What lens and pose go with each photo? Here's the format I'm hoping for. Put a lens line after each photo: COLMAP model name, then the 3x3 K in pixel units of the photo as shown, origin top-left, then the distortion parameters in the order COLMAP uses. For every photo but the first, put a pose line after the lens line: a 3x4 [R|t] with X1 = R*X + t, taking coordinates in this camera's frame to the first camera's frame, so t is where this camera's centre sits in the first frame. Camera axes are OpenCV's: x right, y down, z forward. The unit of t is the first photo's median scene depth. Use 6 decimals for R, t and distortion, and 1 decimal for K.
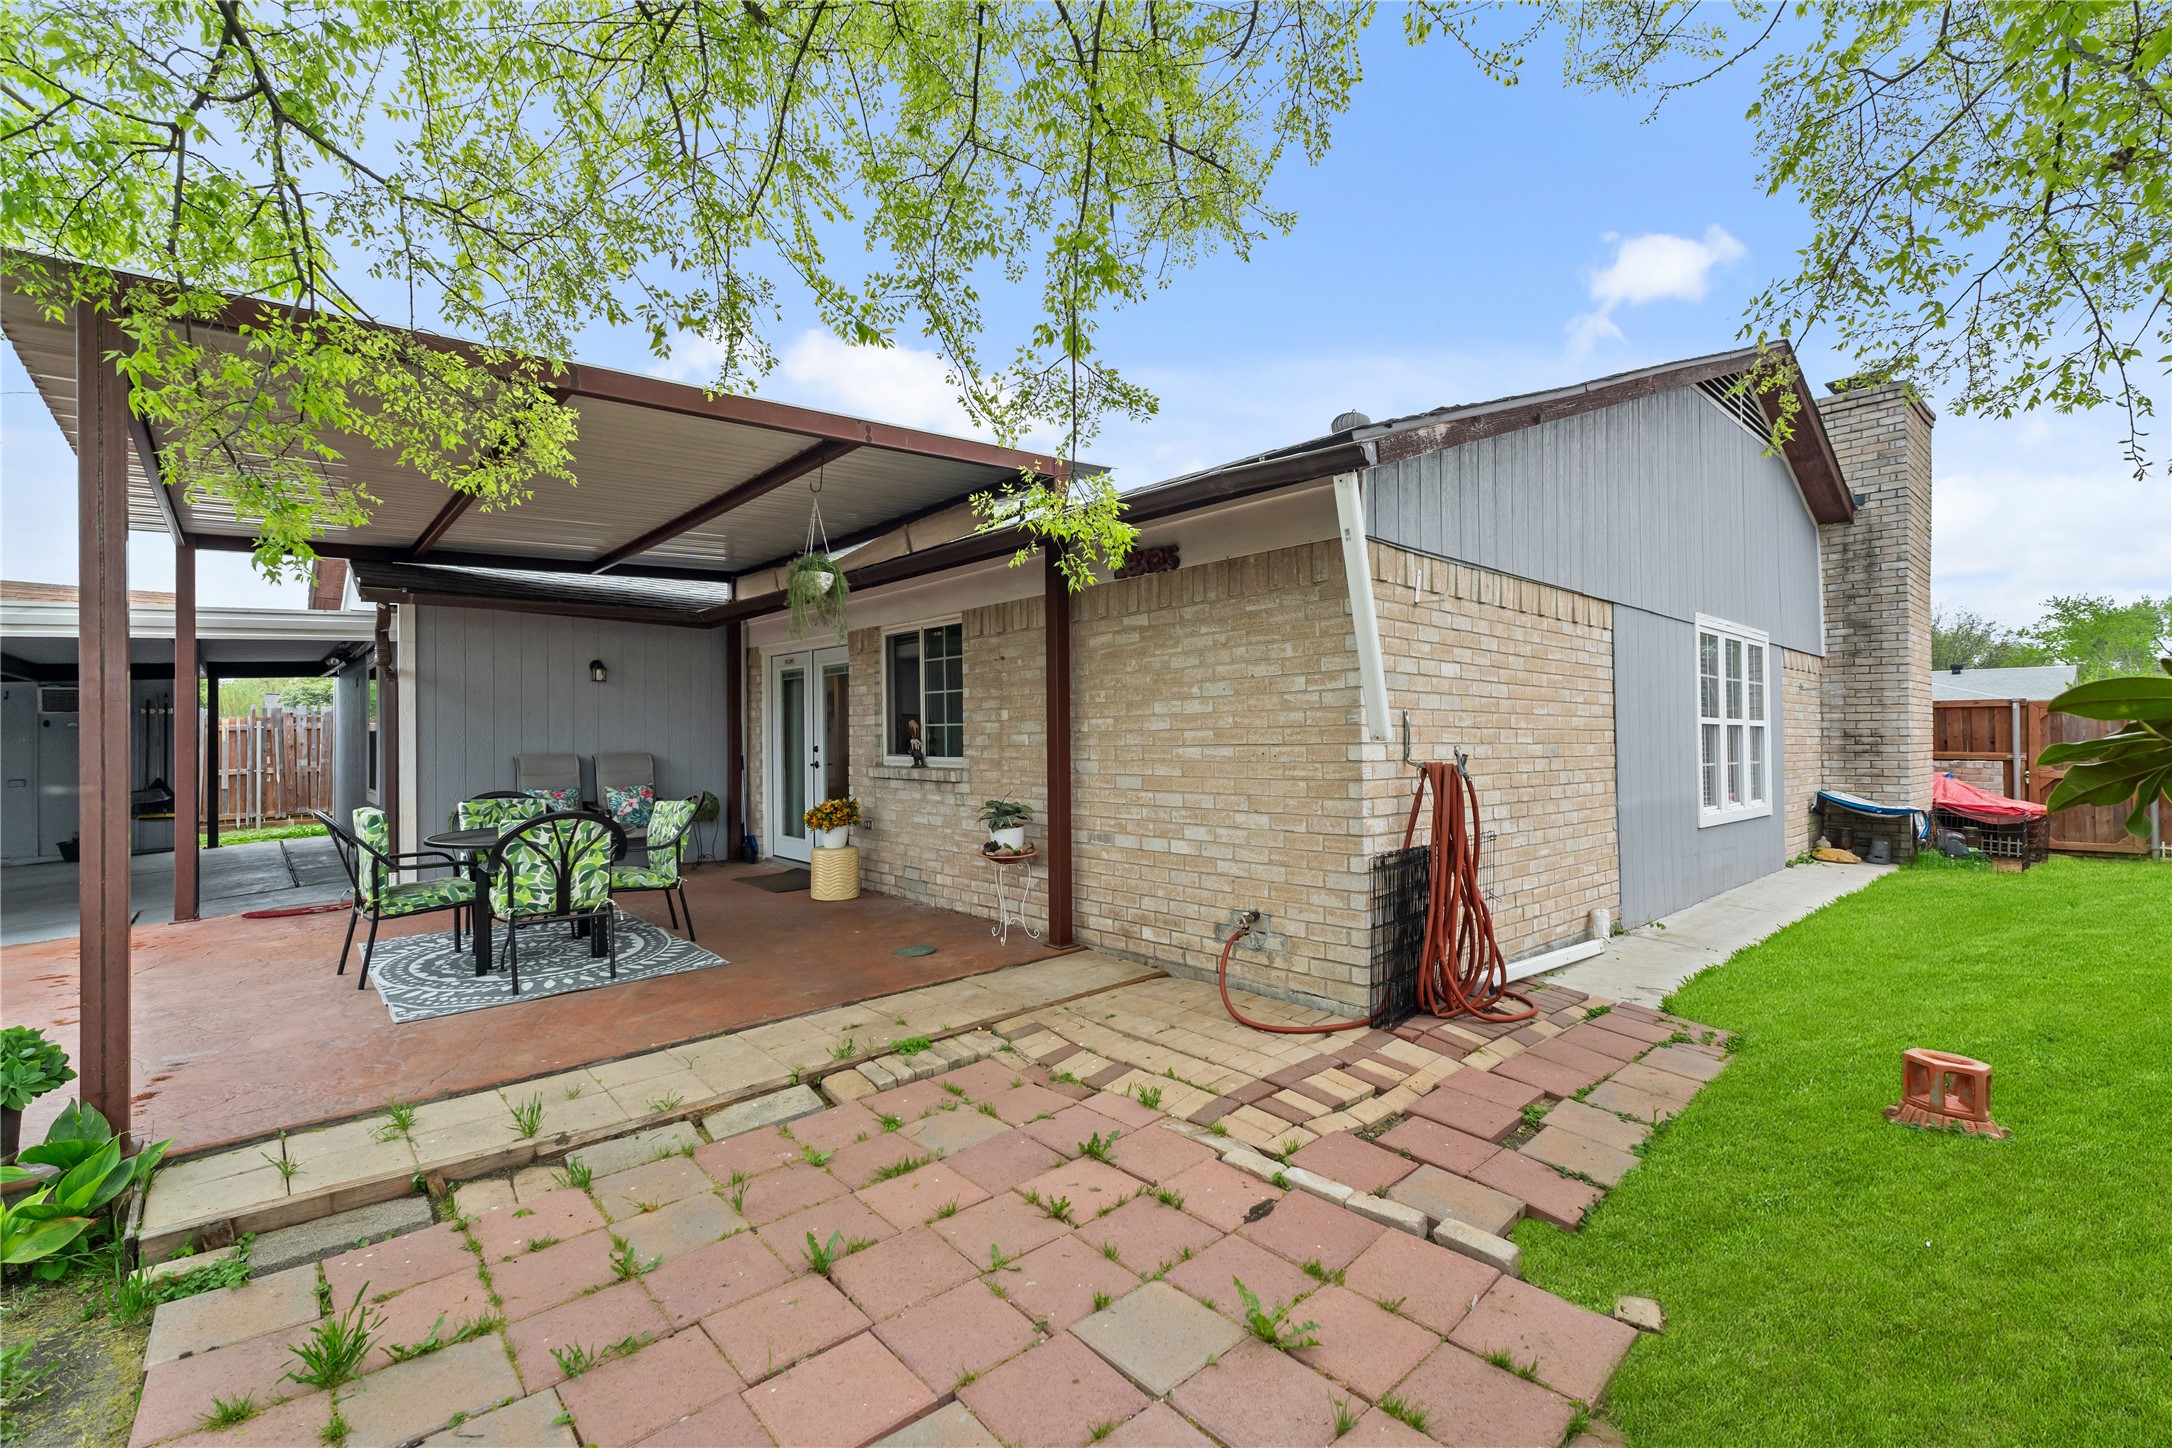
lens RADIAL K [[942.1, 0, 1081.8], [0, 942.1, 735.3], [0, 0, 1]] dist [0.004524, -0.000696]
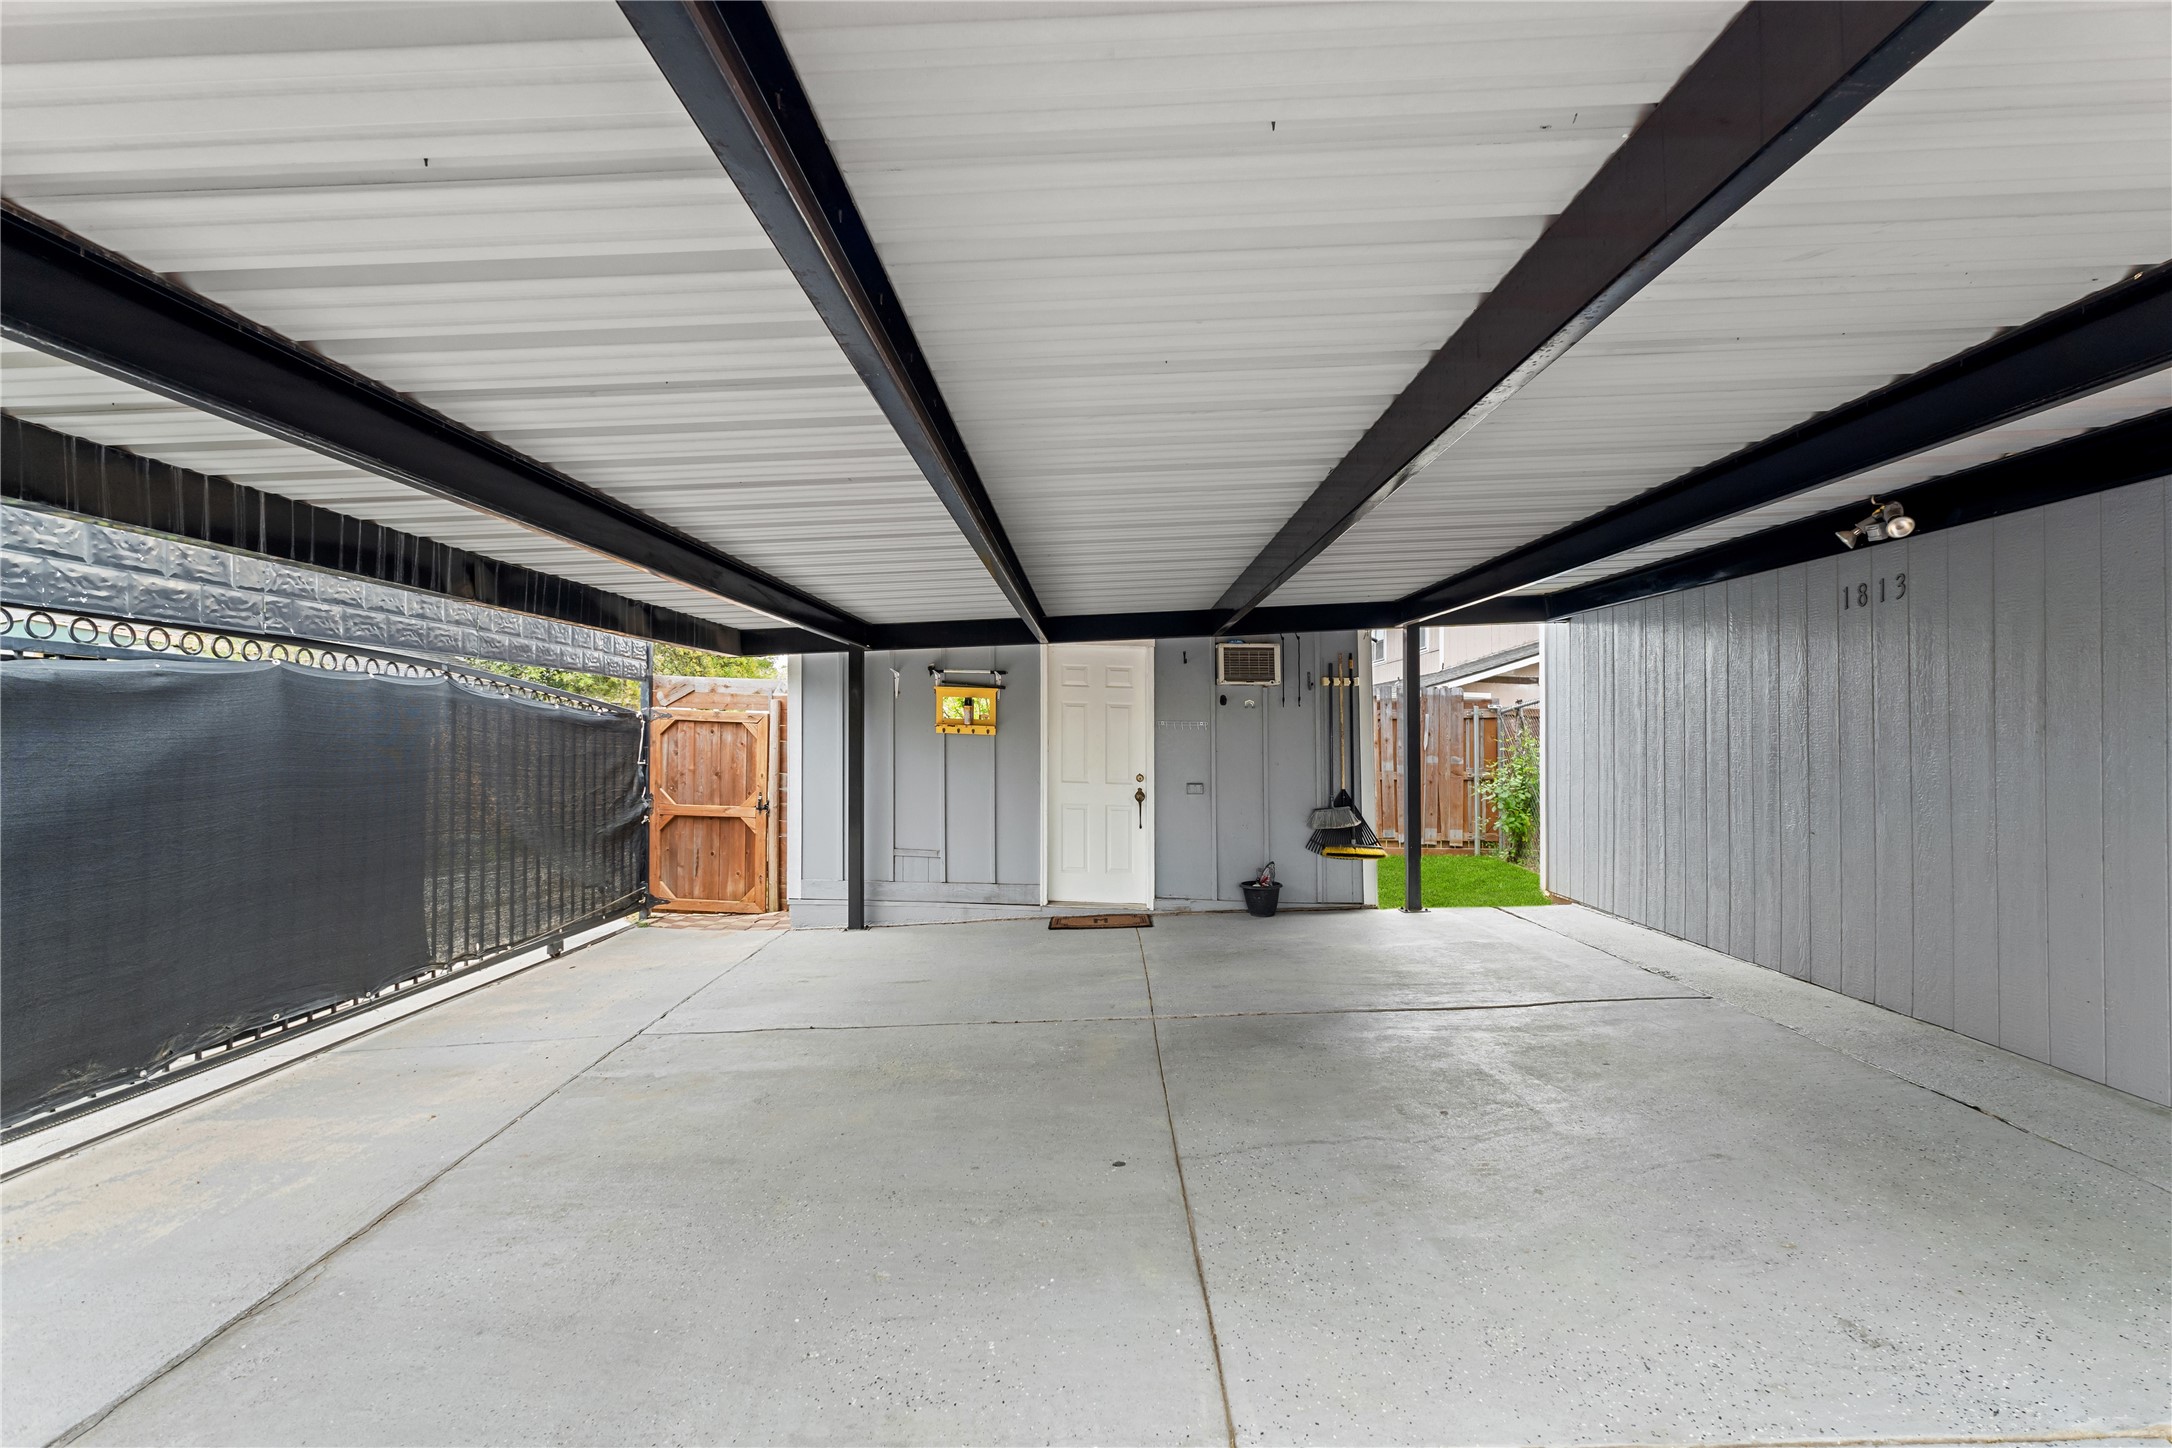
lens RADIAL K [[942.1, 0, 1037.8], [0, 942.1, 773.9], [0, 0, 1]] dist [0.004524, -0.000696]
pose [[0.710051, 0.046145, -0.702637, -0.541344], [-0.022267, 0.998823, 0.043095, 0.010410], [0.703798, -0.014954, 0.710242, 0.329303]]
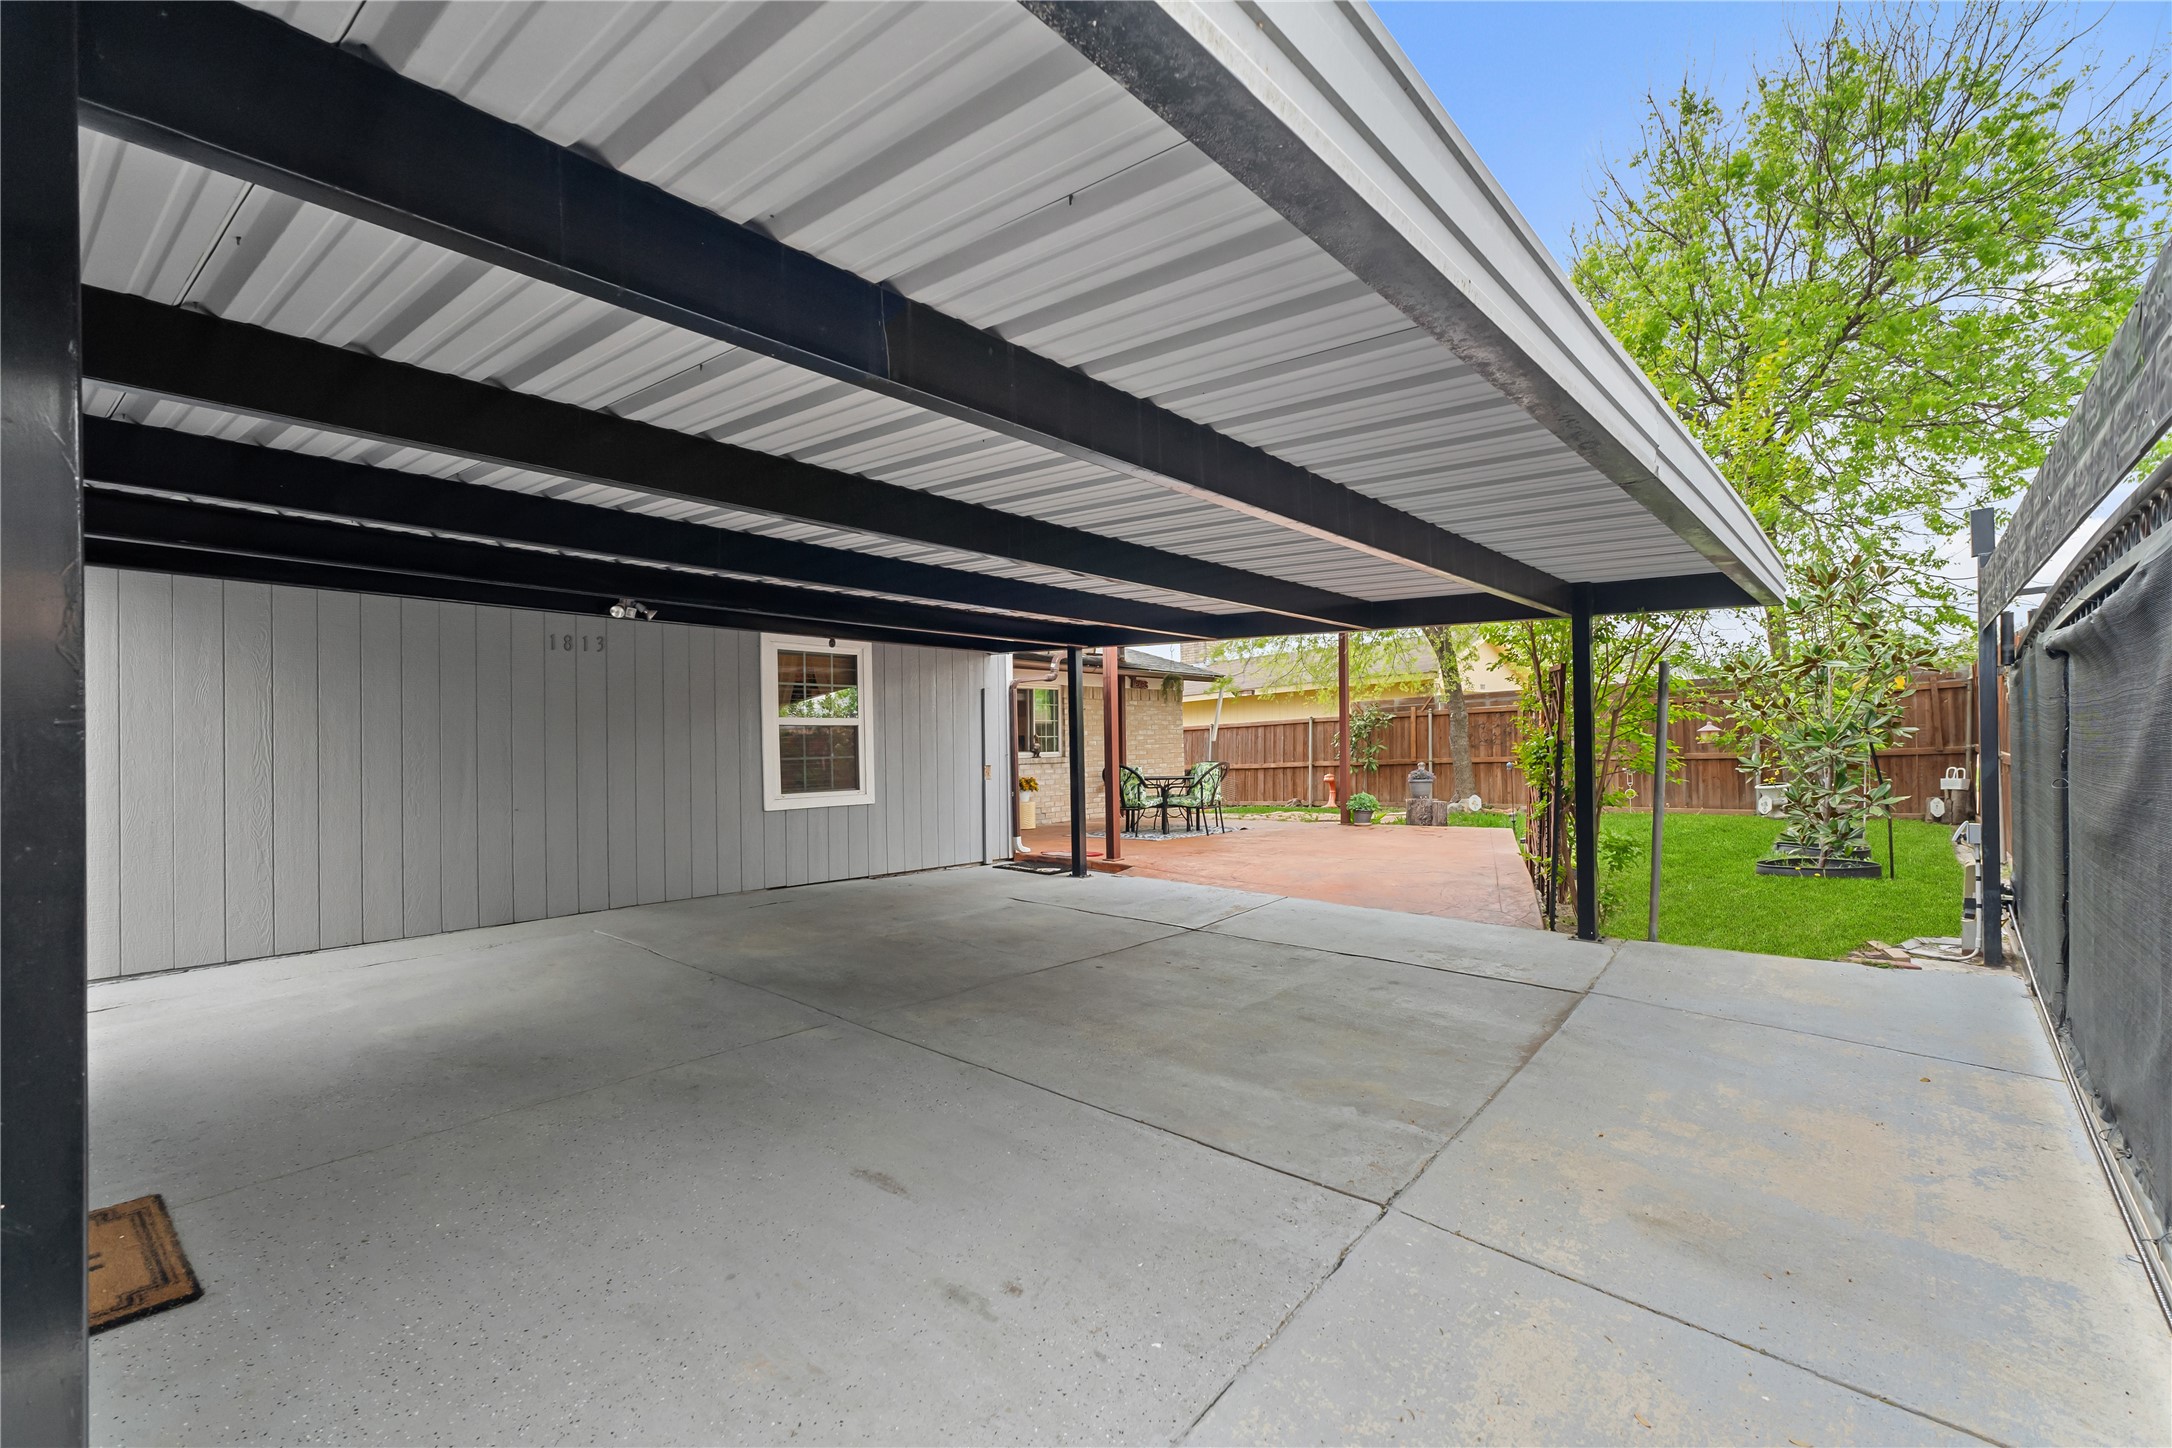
lens RADIAL K [[942.1, 0, 1087.9], [0, 942.1, 724.3], [0, 0, 1]] dist [0.004524, -0.000696]
pose [[-0.134077, 0.044824, 0.989957, -0.886779], [0.033147, 0.998620, -0.040727, 0.021153], [-0.990416, 0.027354, -0.135378, 0.476017]]
